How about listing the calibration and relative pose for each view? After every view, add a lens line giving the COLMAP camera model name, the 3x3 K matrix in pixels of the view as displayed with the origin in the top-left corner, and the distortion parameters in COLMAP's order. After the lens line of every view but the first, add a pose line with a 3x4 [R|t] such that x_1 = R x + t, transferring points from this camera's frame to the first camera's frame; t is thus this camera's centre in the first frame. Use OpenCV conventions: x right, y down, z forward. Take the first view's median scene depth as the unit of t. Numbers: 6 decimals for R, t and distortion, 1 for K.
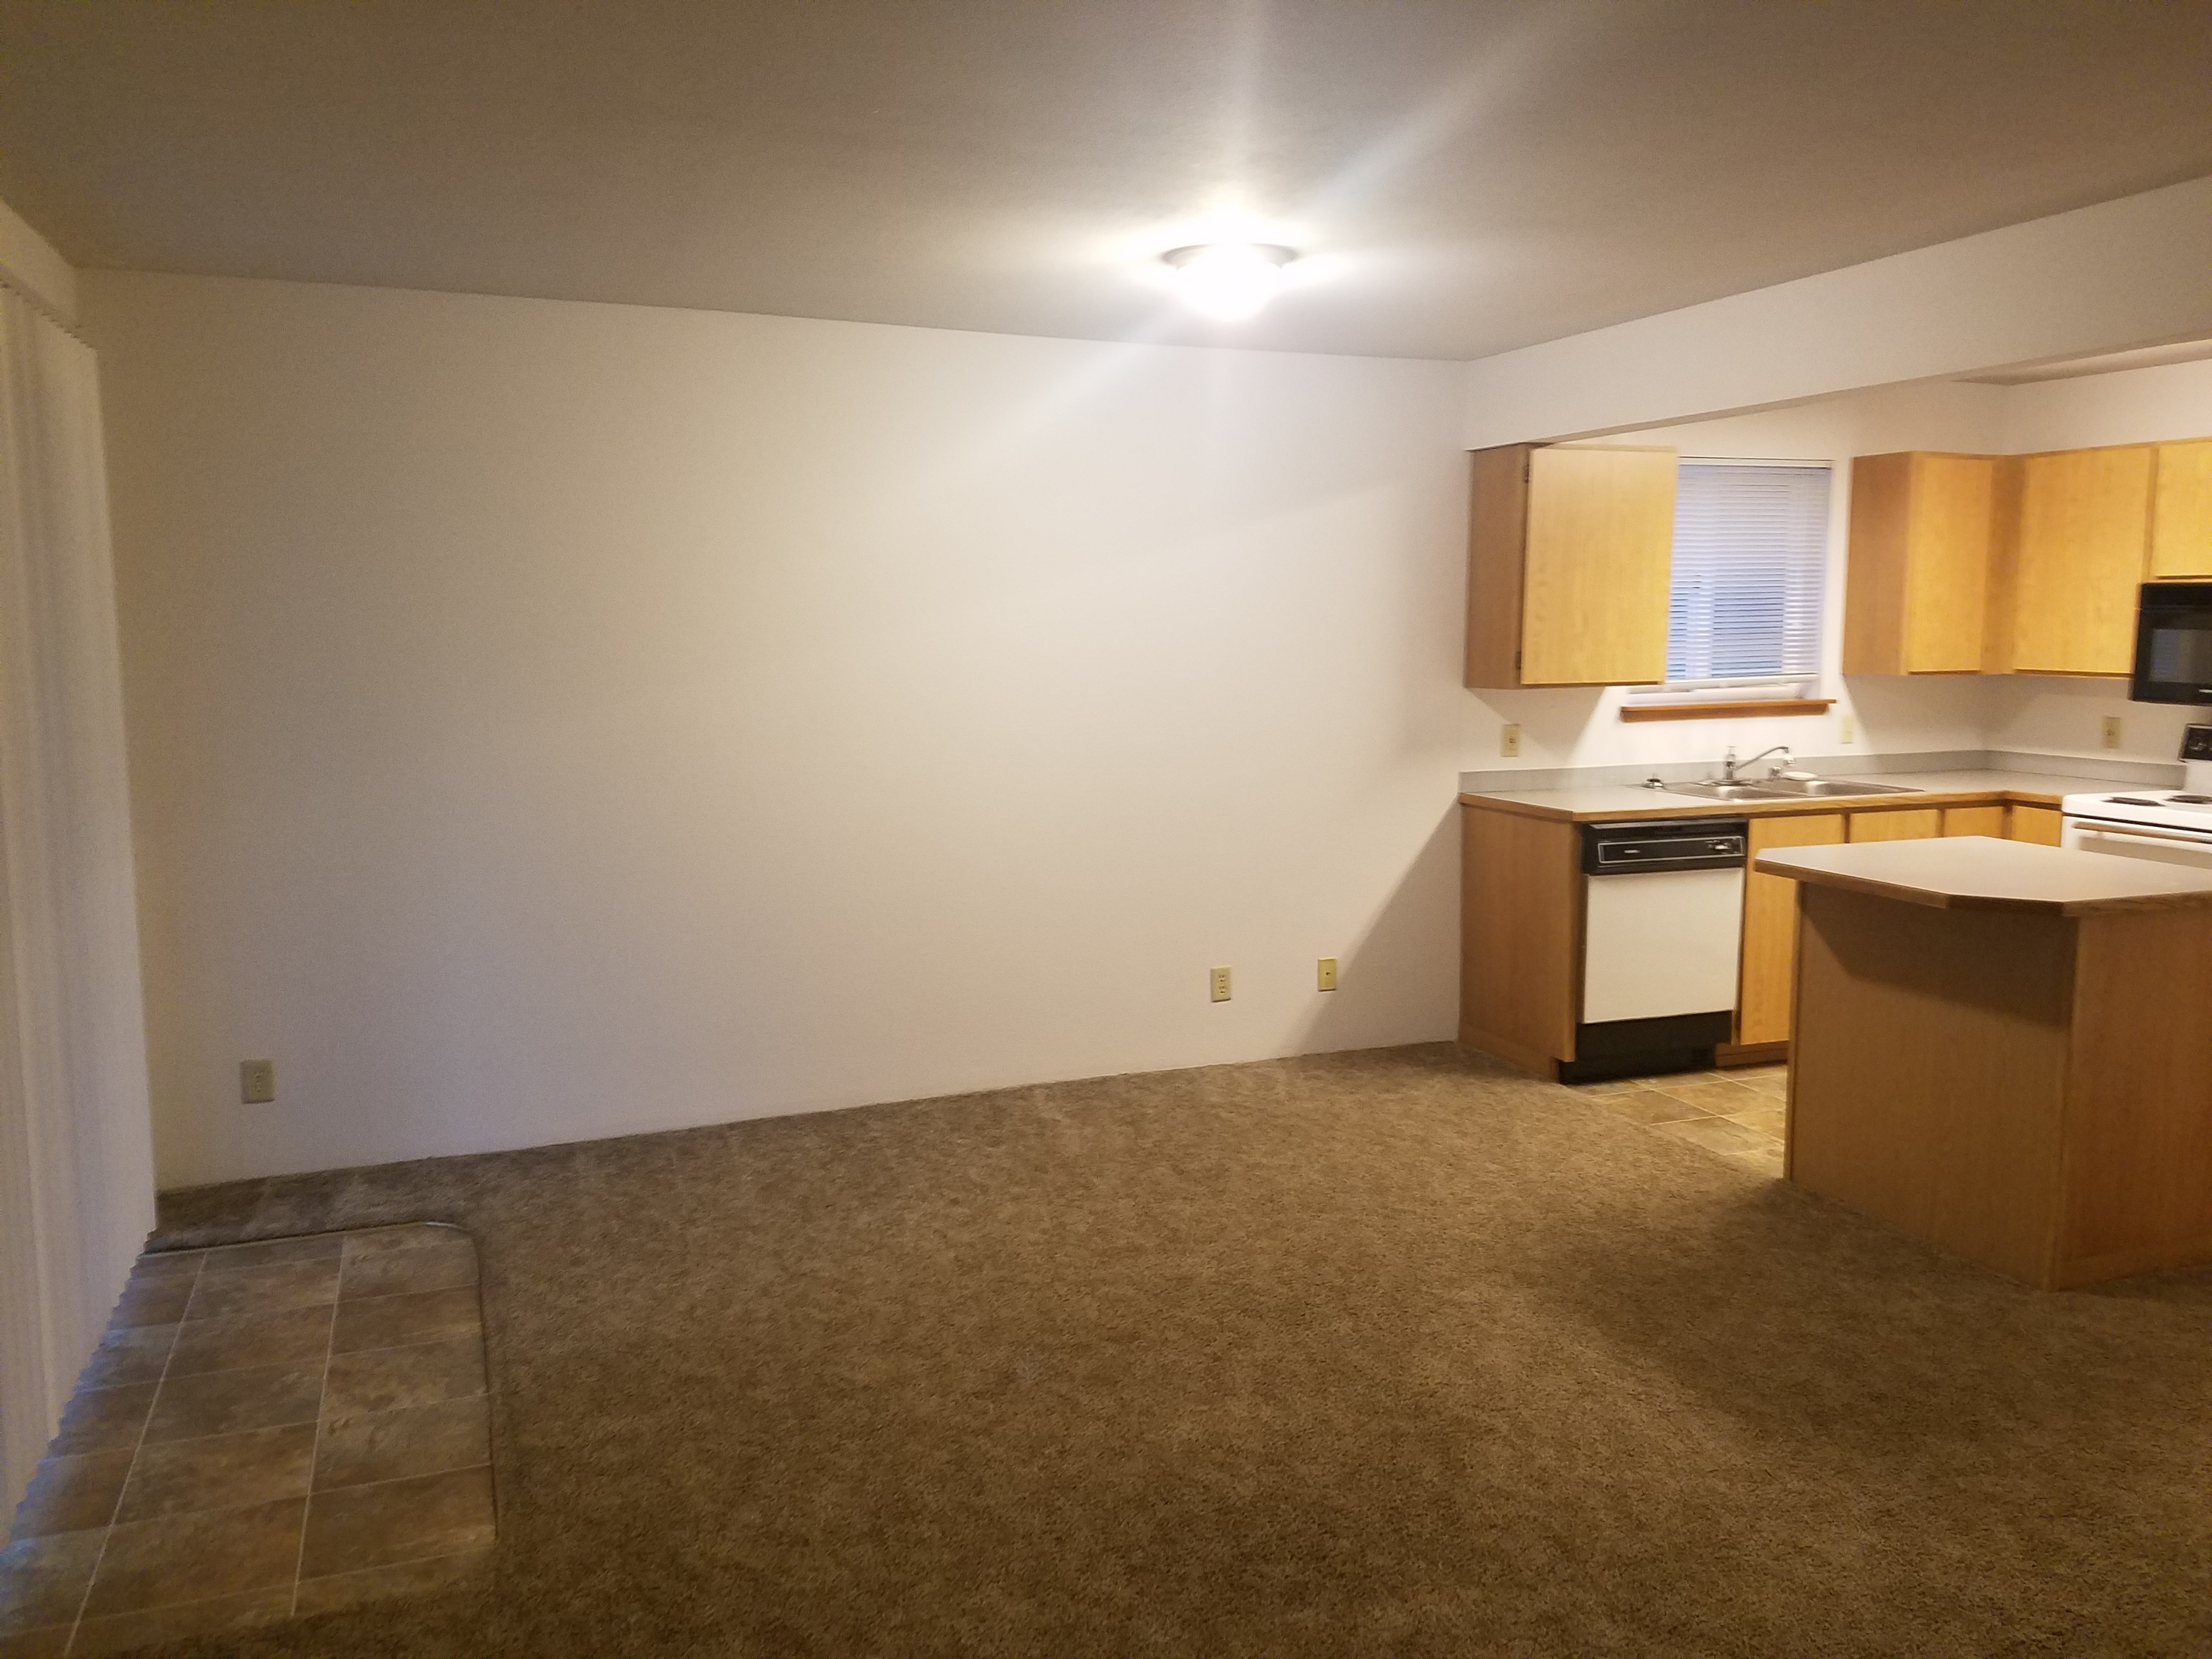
lens RADIAL K [[1700.4, 0, 1103.3], [0, 1700.4, 875.1], [0, 0, 1]] dist [0.110853, -0.155901]
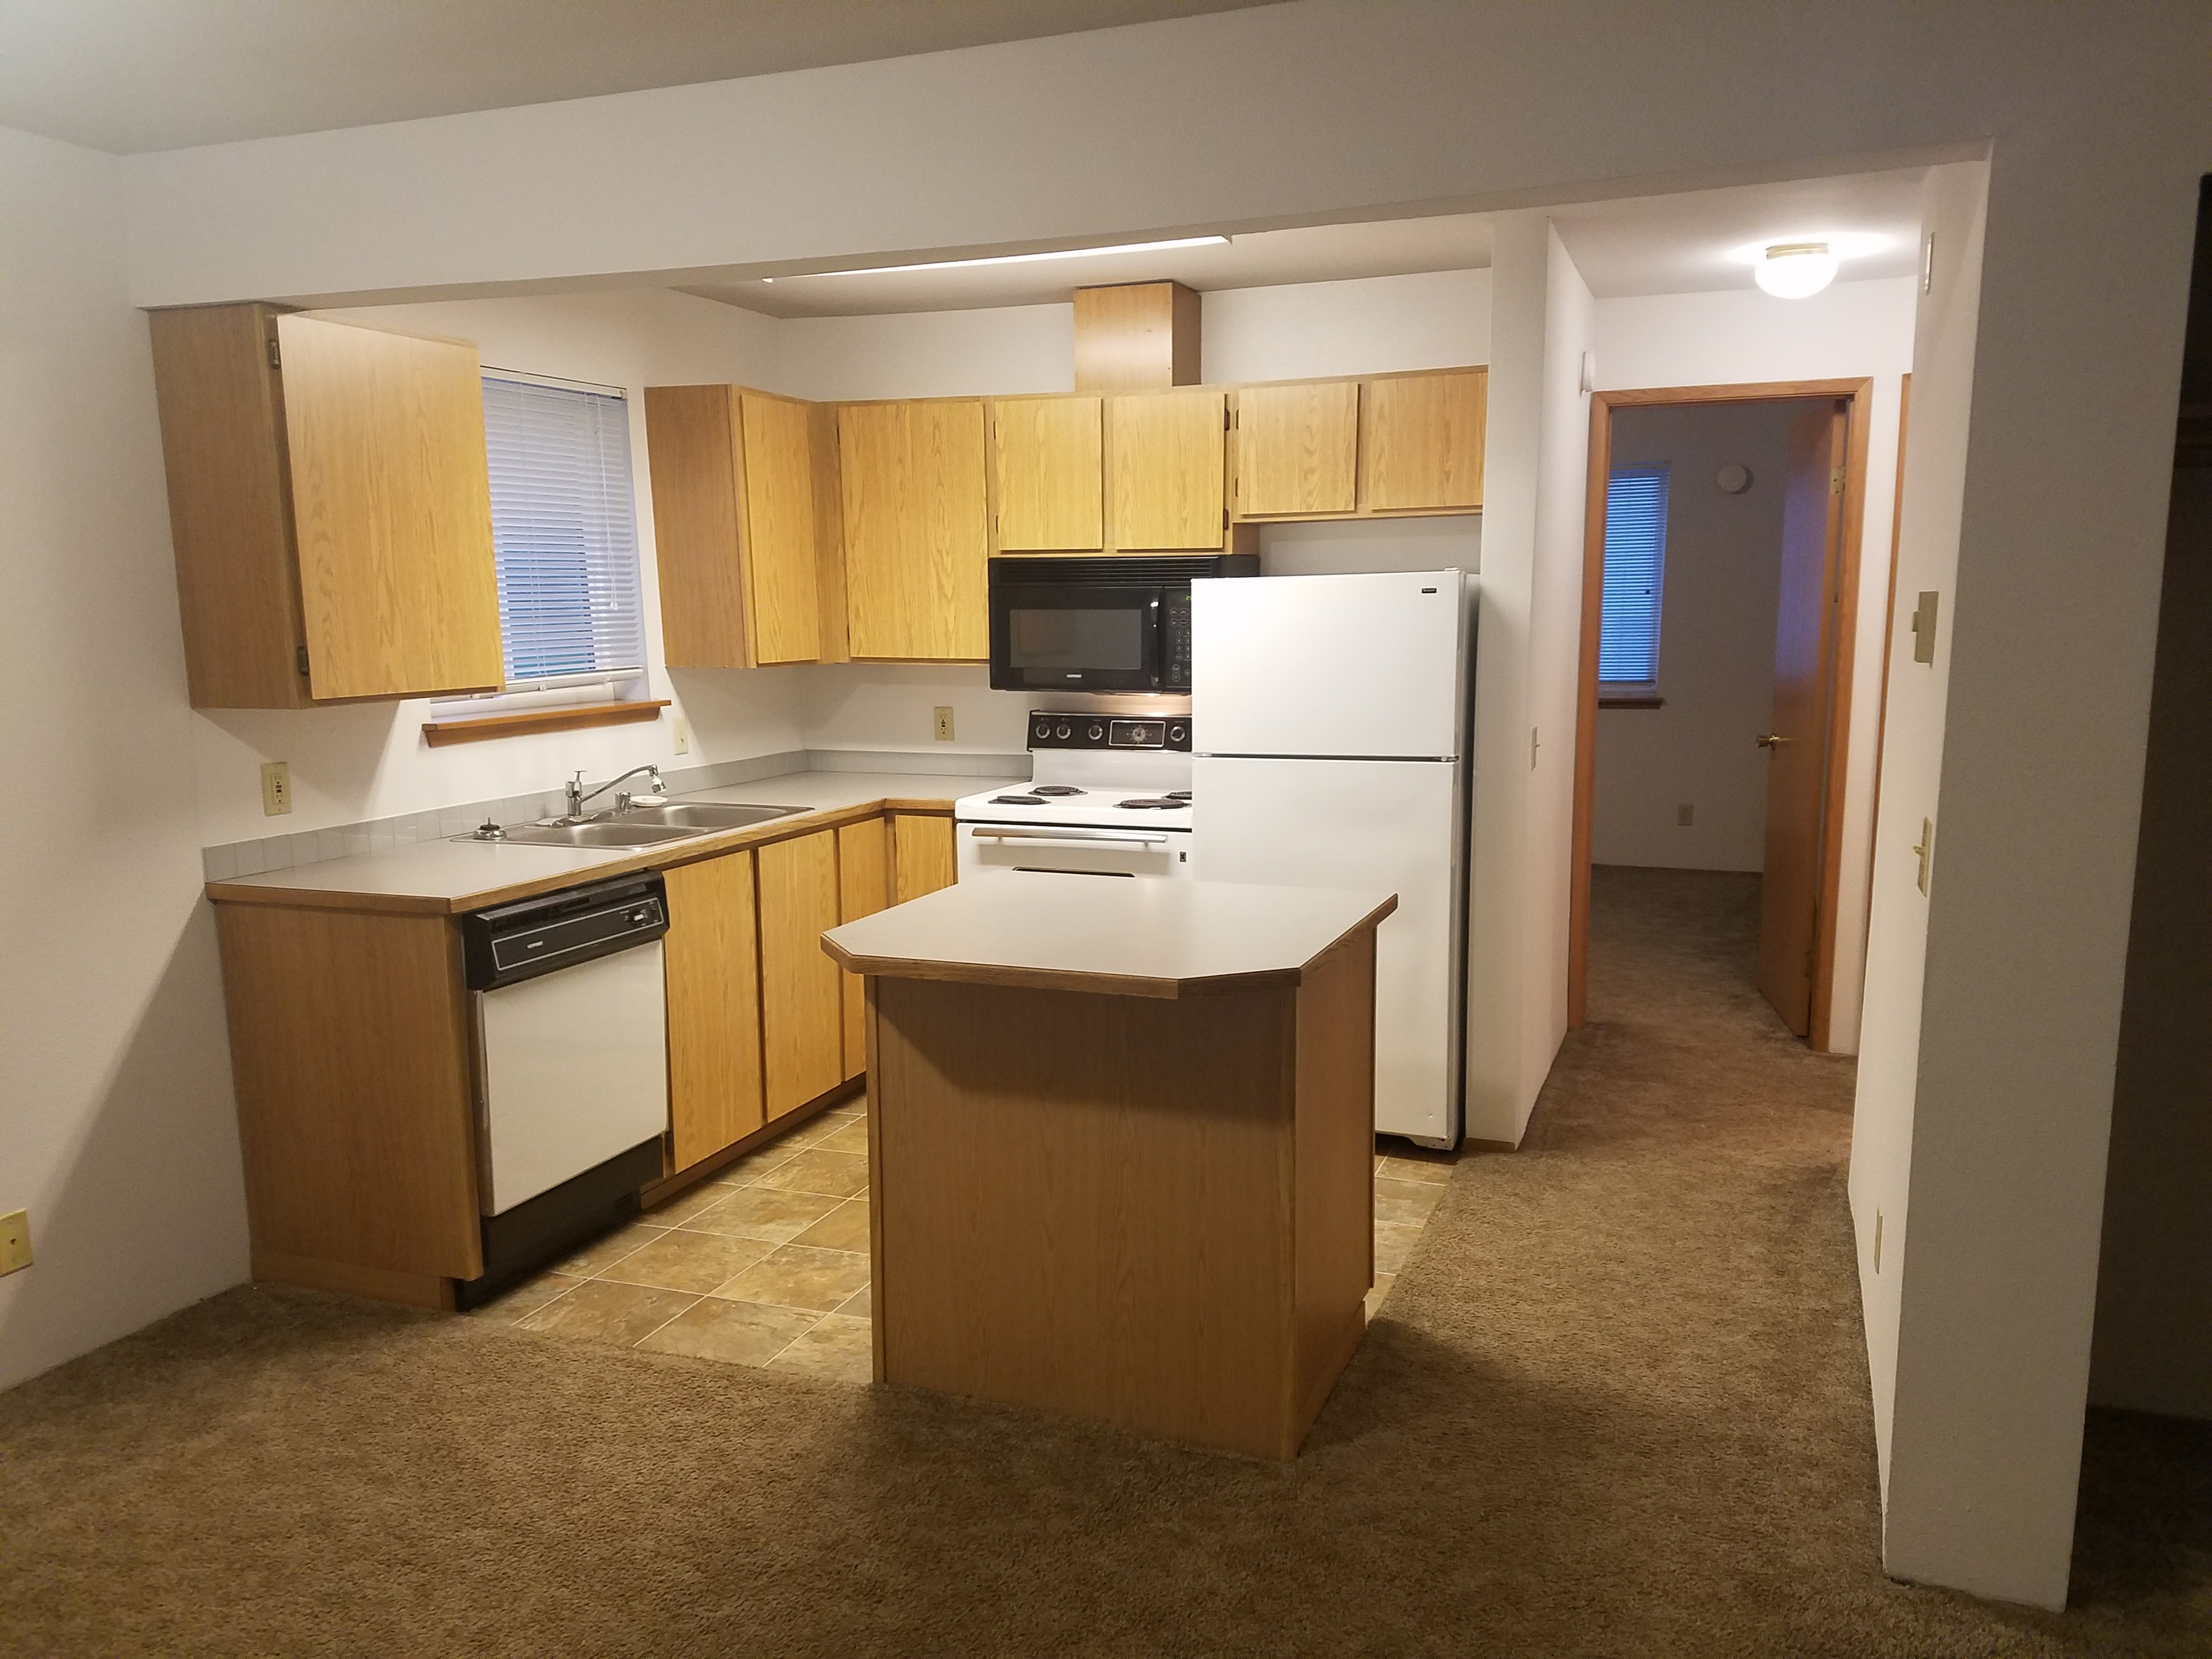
lens RADIAL K [[1700.4, 0, 1103.3], [0, 1700.4, 875.1], [0, 0, 1]] dist [0.110853, -0.155901]
pose [[0.672654, -0.125549, 0.729229, -0.024431], [0.120005, 0.990964, 0.059917, -0.050896], [-0.730162, 0.047208, 0.681642, 0.363860]]
